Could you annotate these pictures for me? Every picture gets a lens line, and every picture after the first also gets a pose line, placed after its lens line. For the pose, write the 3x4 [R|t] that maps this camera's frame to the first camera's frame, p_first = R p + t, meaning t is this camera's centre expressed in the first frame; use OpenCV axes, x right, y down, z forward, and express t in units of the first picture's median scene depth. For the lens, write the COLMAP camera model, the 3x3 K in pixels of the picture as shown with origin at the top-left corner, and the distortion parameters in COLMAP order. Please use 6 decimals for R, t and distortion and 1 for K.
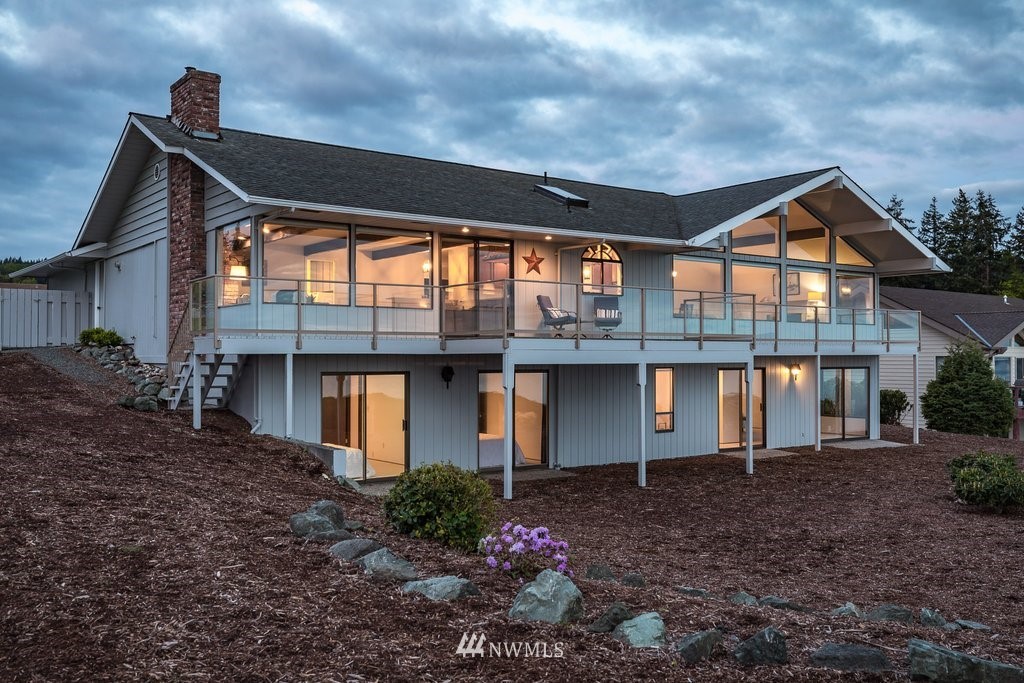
lens RADIAL K [[887.2, 0, 512.0], [0, 887.2, 341.5], [0, 0, 1]] dist [0.011261, 0.002967]
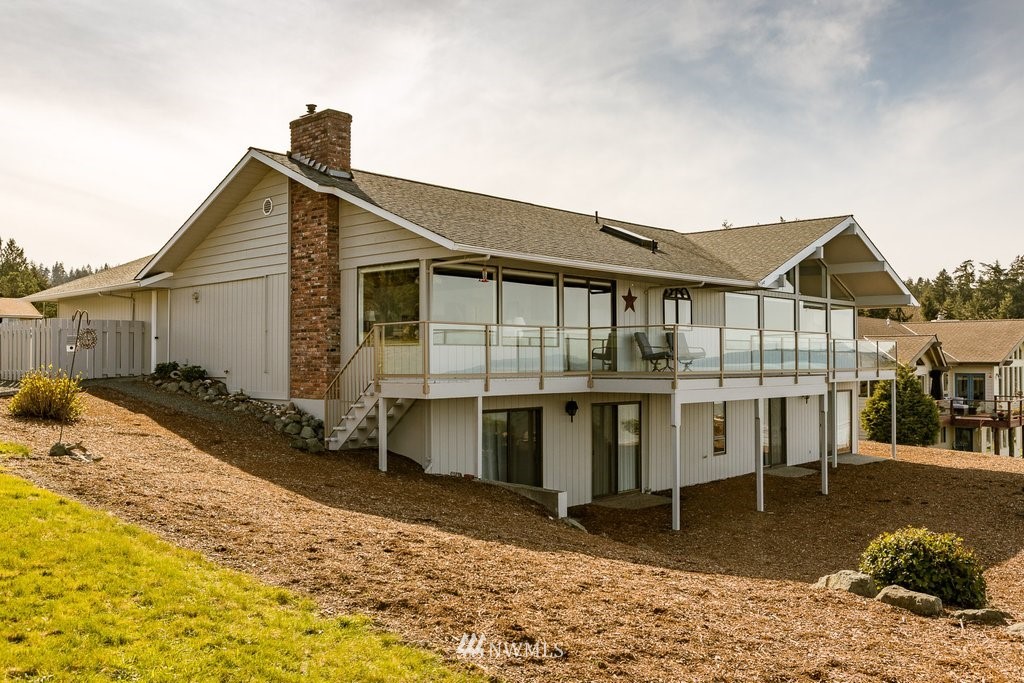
lens RADIAL K [[831.4, 0, 512.0], [0, 831.4, 341.5], [0, 0, 1]] dist [0.004440, 0.003455]
pose [[0.985778, 0.001671, 0.168043, -0.296347], [0.000092, 0.999945, -0.010480, -0.031056], [-0.168051, 0.010346, 0.985724, 0.038659]]
